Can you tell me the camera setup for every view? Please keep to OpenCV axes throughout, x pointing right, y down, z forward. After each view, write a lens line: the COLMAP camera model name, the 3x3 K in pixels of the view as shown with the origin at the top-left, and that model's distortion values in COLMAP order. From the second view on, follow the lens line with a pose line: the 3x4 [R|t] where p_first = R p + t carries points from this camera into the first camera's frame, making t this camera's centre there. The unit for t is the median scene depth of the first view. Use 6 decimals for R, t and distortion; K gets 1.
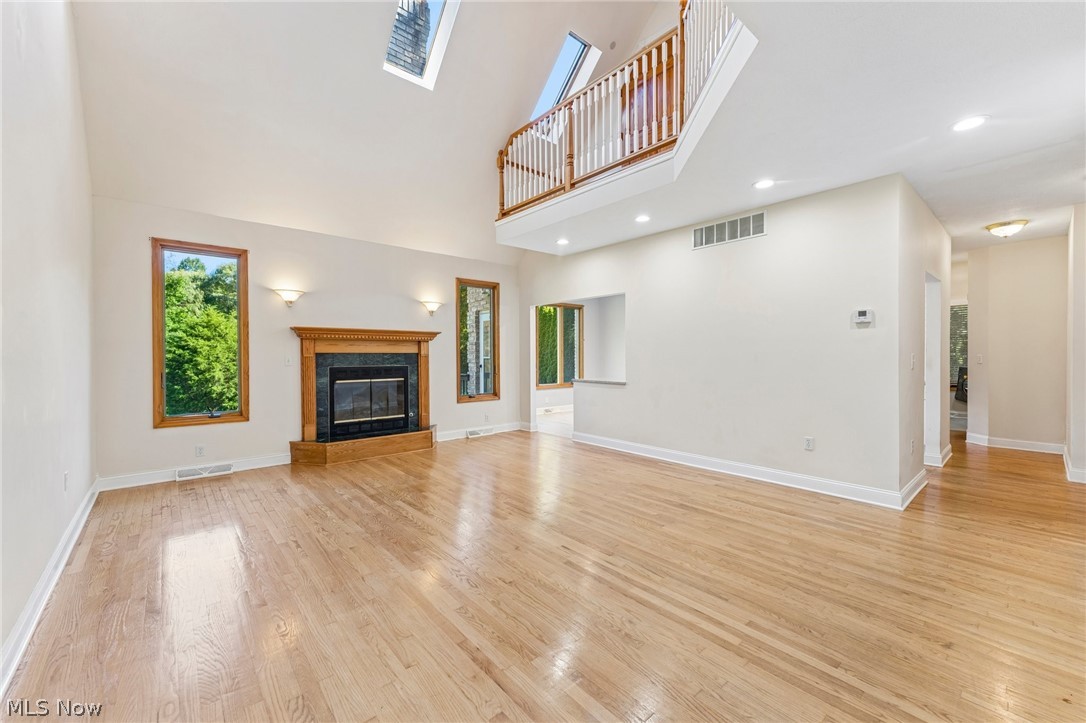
lens RADIAL K [[442.4, 0, 544.9], [0, 442.4, 360.2], [0, 0, 1]] dist [0.007851, 0.000328]
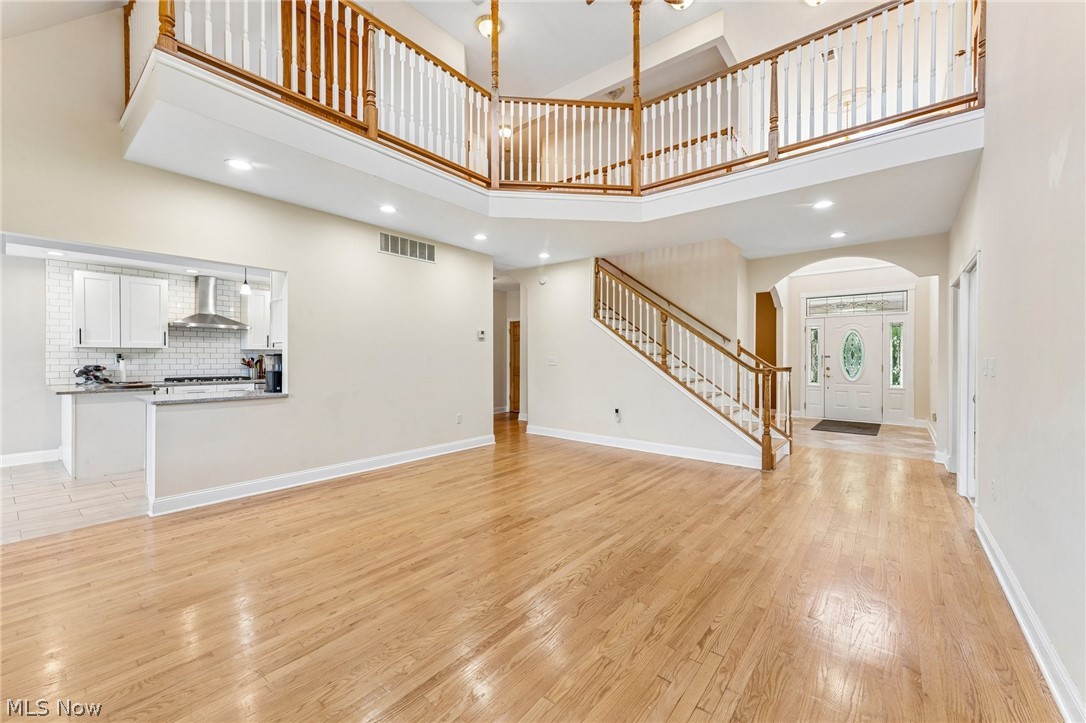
lens RADIAL K [[442.4, 0, 534.3], [0, 442.4, 361.3], [0, 0, 1]] dist [0.007851, 0.000328]
pose [[-0.182306, -0.007884, 0.983210, -0.985233], [0.008122, 0.999922, 0.009524, -0.012639], [-0.983208, 0.009722, -0.182227, 1.155498]]
